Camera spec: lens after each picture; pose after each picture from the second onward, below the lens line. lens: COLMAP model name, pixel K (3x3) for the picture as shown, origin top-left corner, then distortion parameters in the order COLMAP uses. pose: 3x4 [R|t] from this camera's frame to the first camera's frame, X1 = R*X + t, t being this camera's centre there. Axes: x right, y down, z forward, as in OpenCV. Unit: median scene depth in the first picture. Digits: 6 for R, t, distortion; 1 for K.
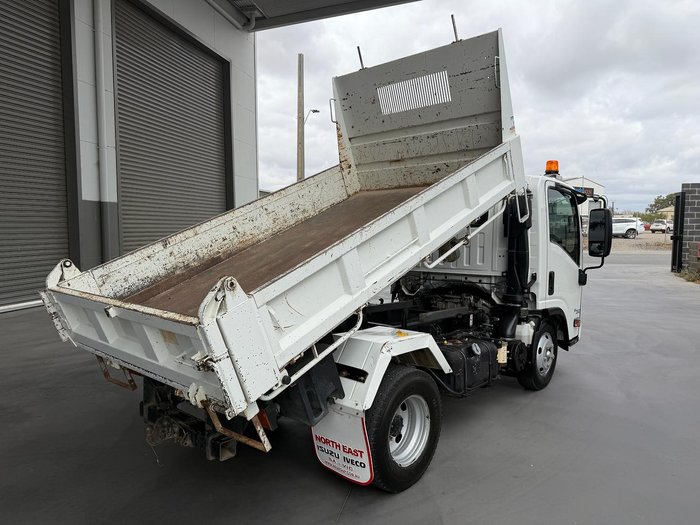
lens RADIAL K [[490.6, 0, 352.9], [0, 490.6, 250.6], [0, 0, 1]] dist [0.024147, -0.016152]
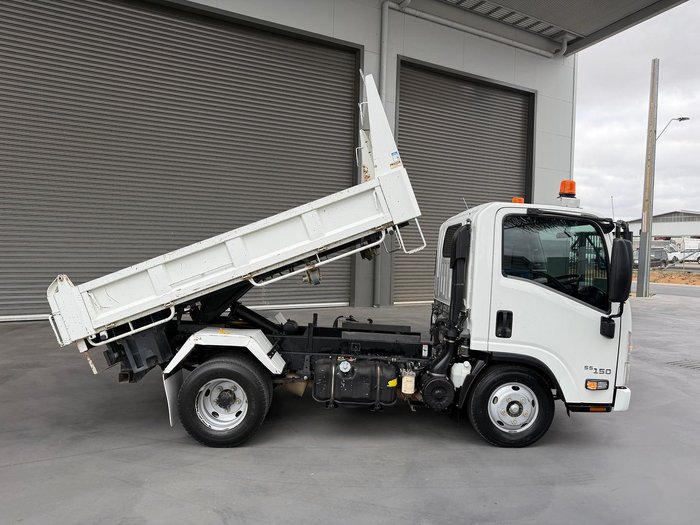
lens RADIAL K [[490.6, 0, 356.6], [0, 490.6, 260.7], [0, 0, 1]] dist [0.024147, -0.016152]
pose [[0.688065, 0.030119, -0.725024, 0.389199], [-0.059153, 0.998141, -0.014673, -0.007985], [0.723234, 0.052983, 0.688567, 0.095657]]
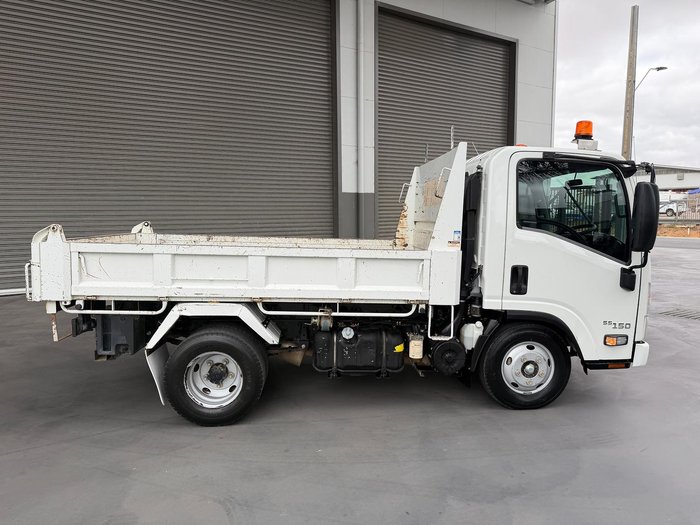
lens RADIAL K [[490.6, 0, 358.0], [0, 490.6, 257.9], [0, 0, 1]] dist [0.024147, -0.016152]
pose [[0.725841, 0.055783, -0.685597, 0.347959], [-0.026595, 0.998237, 0.053065, -0.002380], [0.687348, -0.020283, 0.726045, 0.110040]]
